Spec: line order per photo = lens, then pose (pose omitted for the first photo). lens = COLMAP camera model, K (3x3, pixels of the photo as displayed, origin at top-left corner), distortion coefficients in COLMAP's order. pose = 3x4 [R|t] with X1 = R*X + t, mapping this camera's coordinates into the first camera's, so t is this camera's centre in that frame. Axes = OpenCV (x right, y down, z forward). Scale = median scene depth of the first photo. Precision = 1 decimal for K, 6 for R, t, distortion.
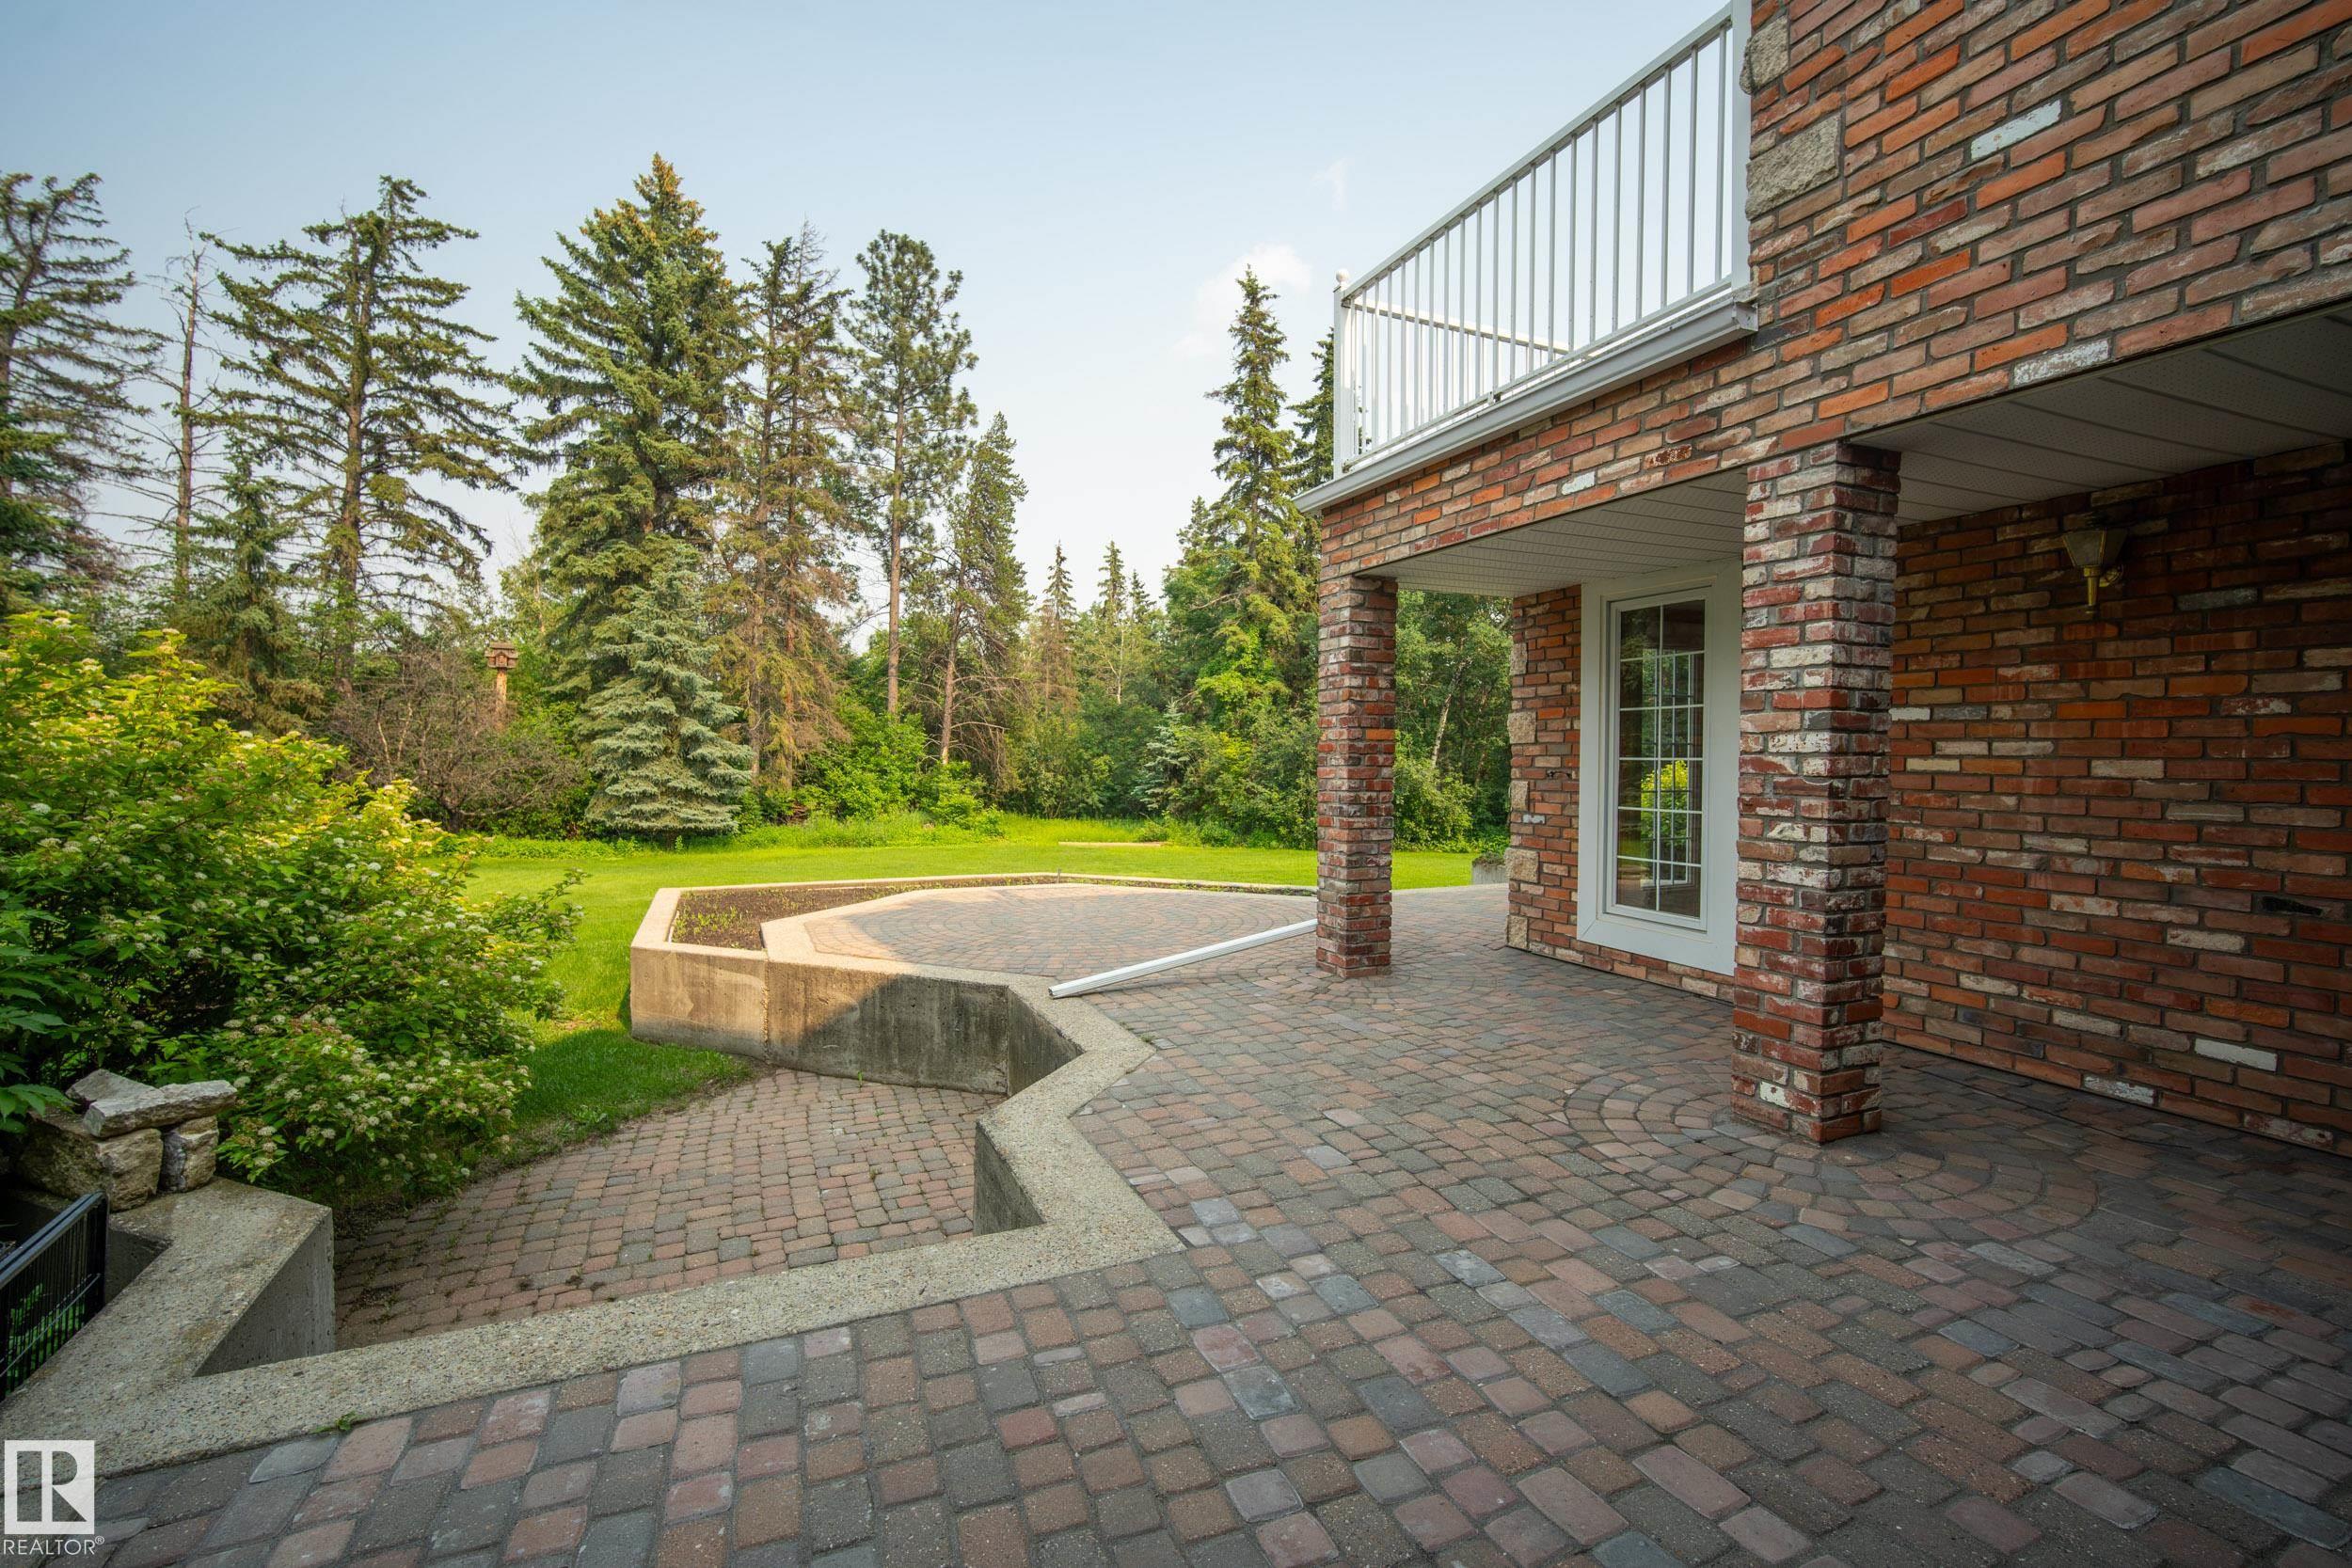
lens RADIAL K [[1028.7, 0, 1176.0], [0, 1028.7, 784.0], [0, 0, 1]] dist [-0.010133, 0.000059]
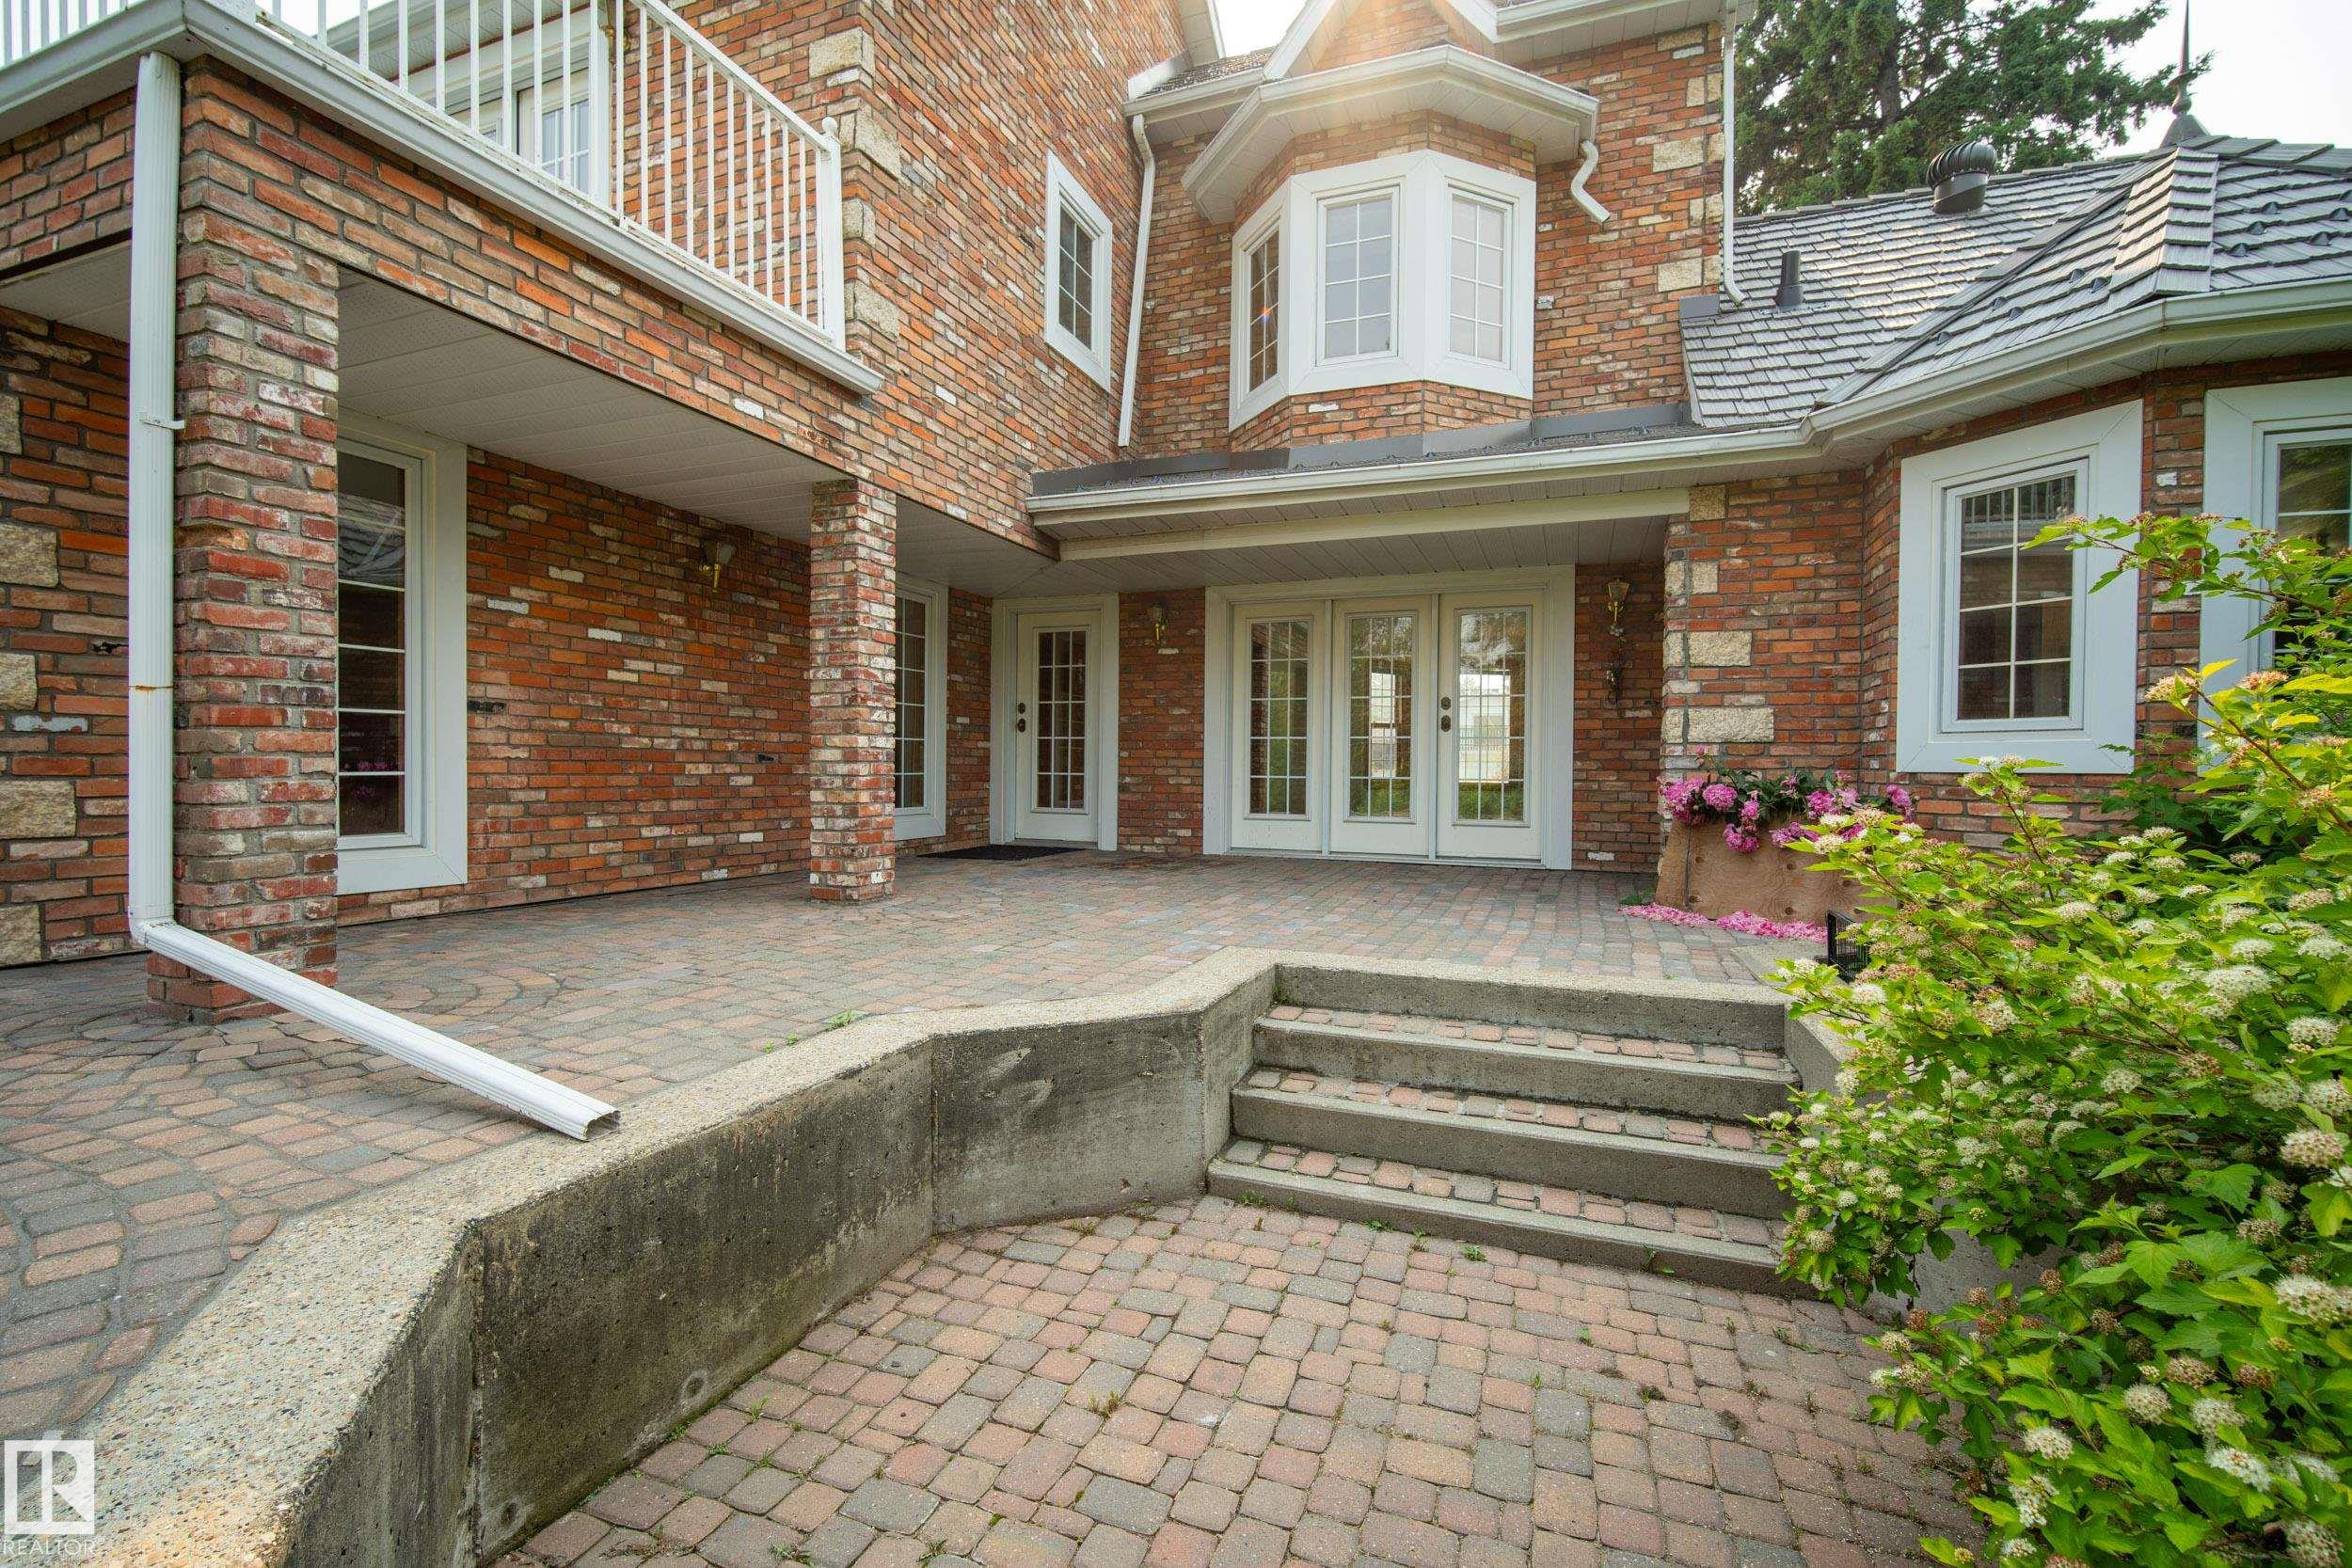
lens RADIAL K [[1028.7, 0, 1176.0], [0, 1028.7, 784.0], [0, 0, 1]] dist [-0.010133, 0.000059]
pose [[-0.707882, -0.023894, 0.705927, -0.787217], [0.005943, 0.999191, 0.039780, 0.080035], [-0.706306, 0.032355, -0.707167, 1.581444]]
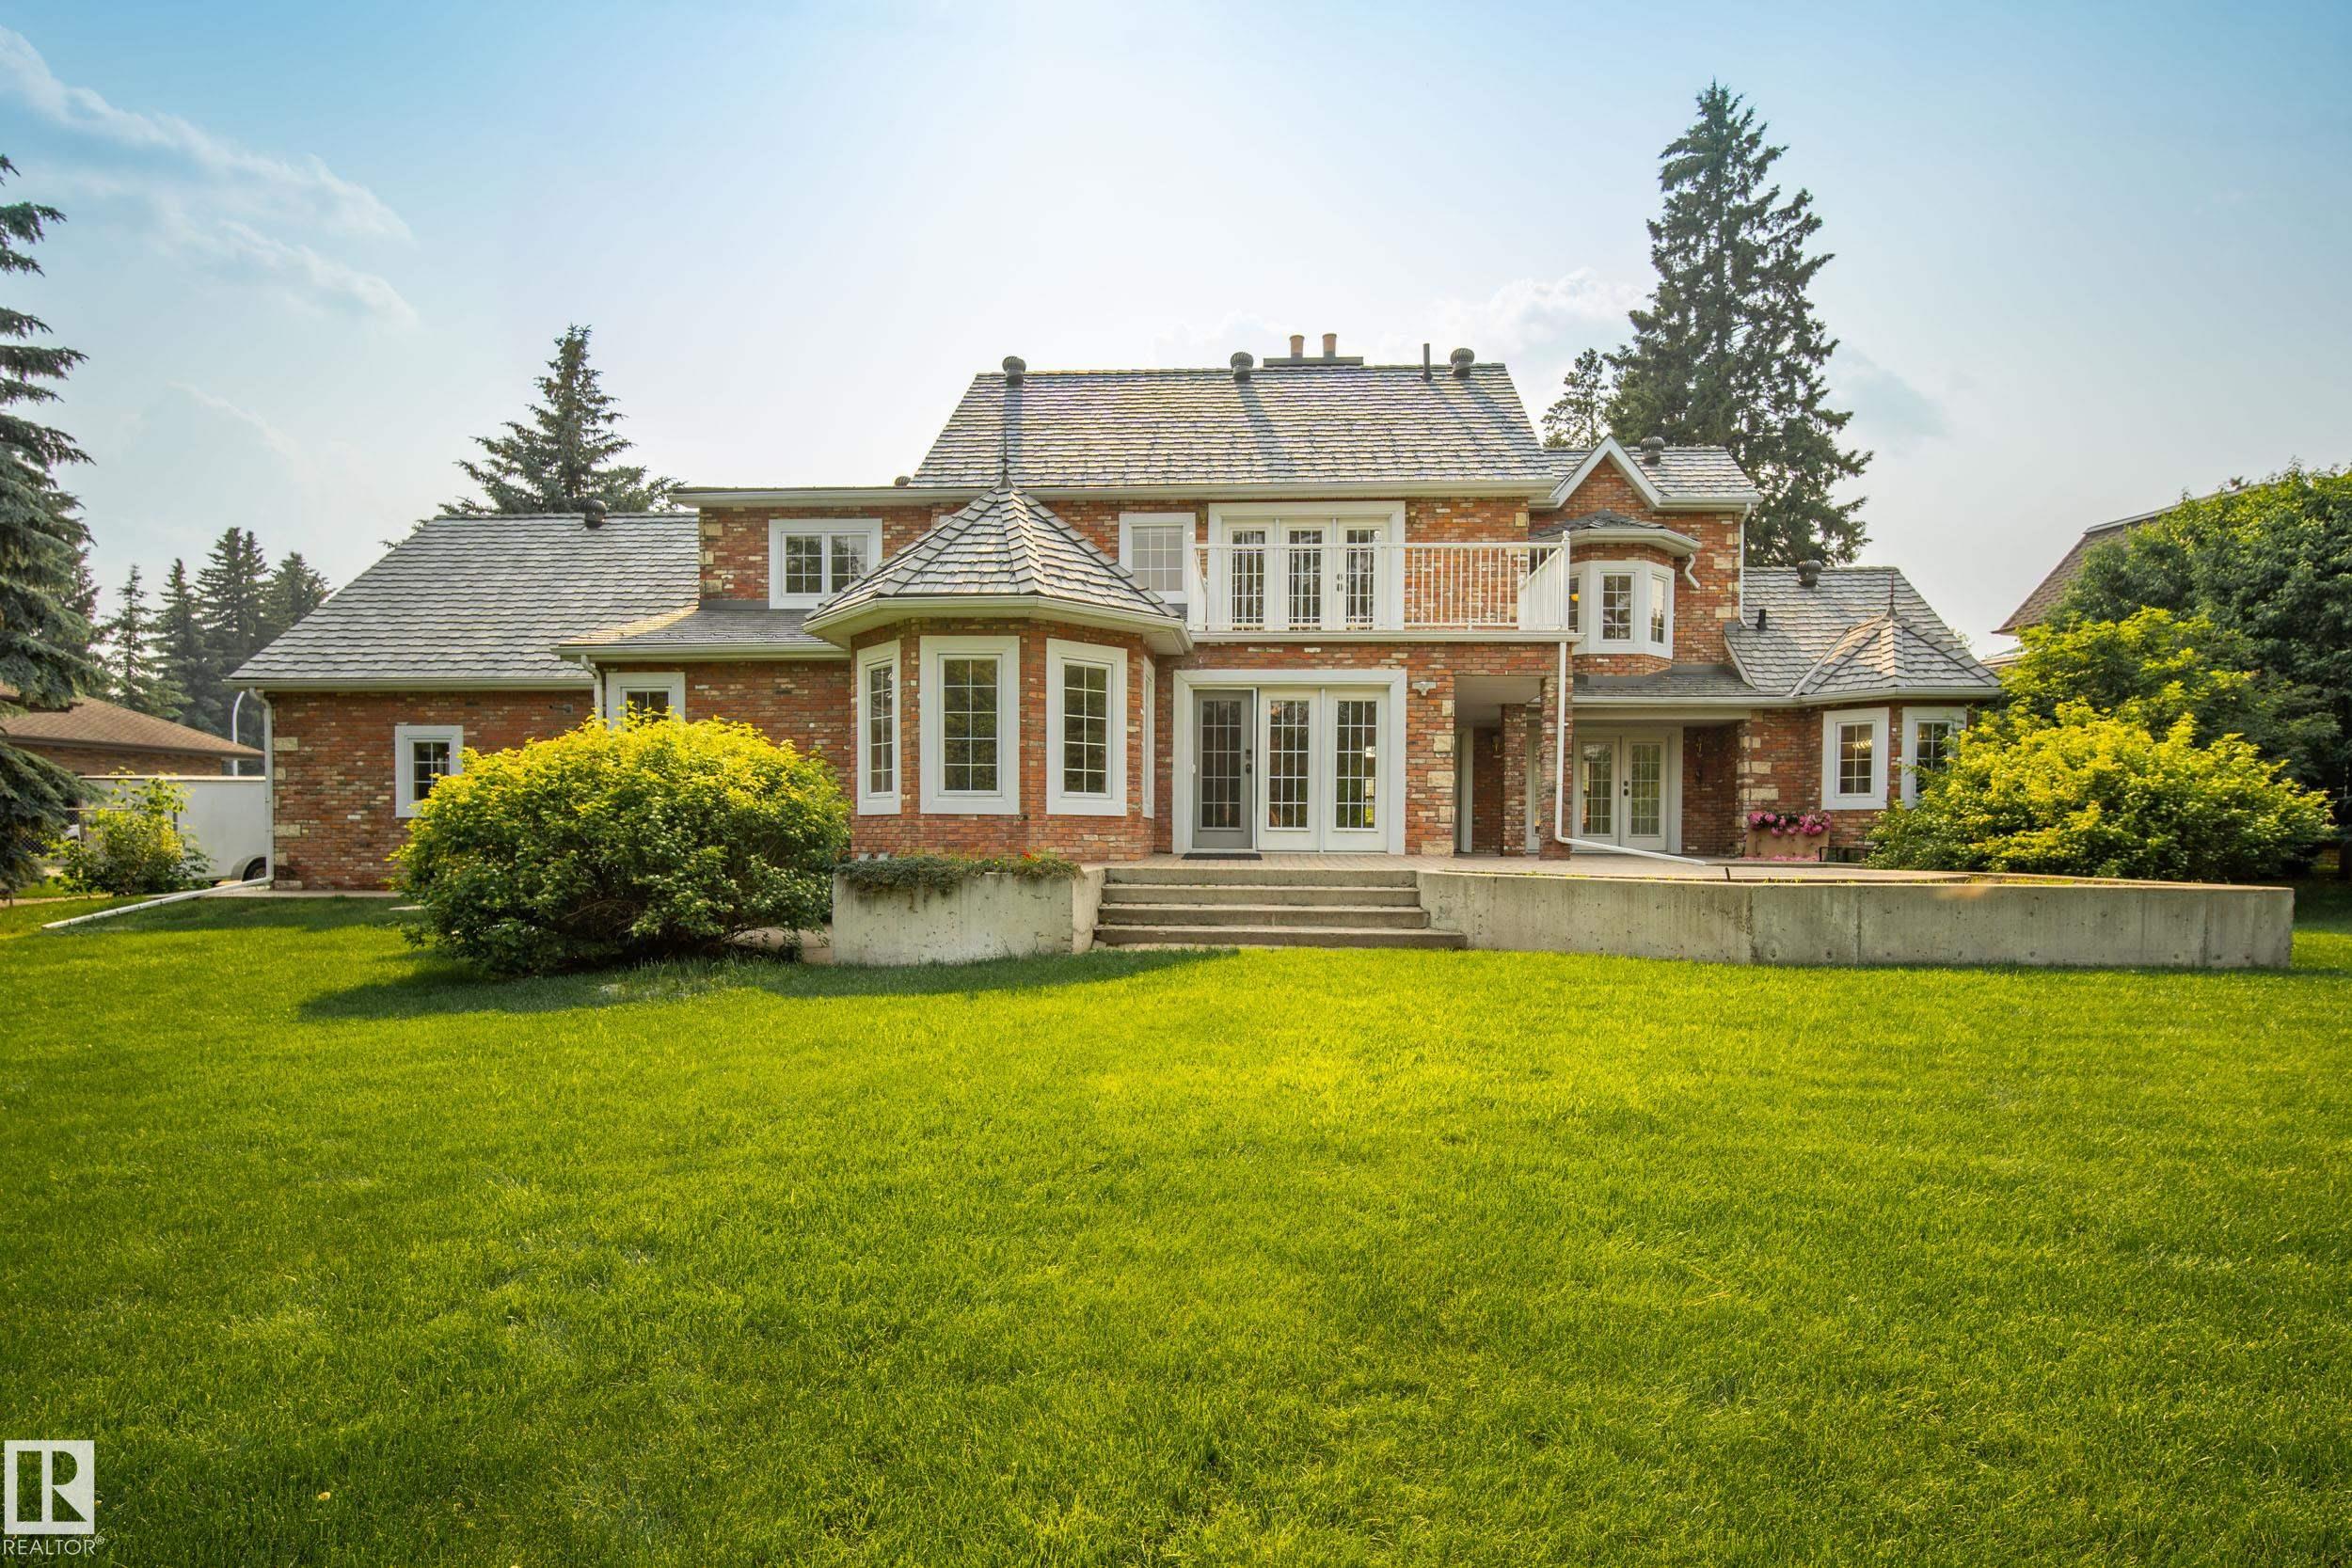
lens RADIAL K [[1172.0, 0, 1176.0], [0, 1172.0, 784.0], [0, 0, 1]] dist [0.001123, 0.000142]
pose [[-0.885349, -0.027195, 0.464130, -0.406606], [-0.016998, 0.999514, 0.026140, -0.067956], [-0.464616, 0.015254, -0.885381, 5.381752]]
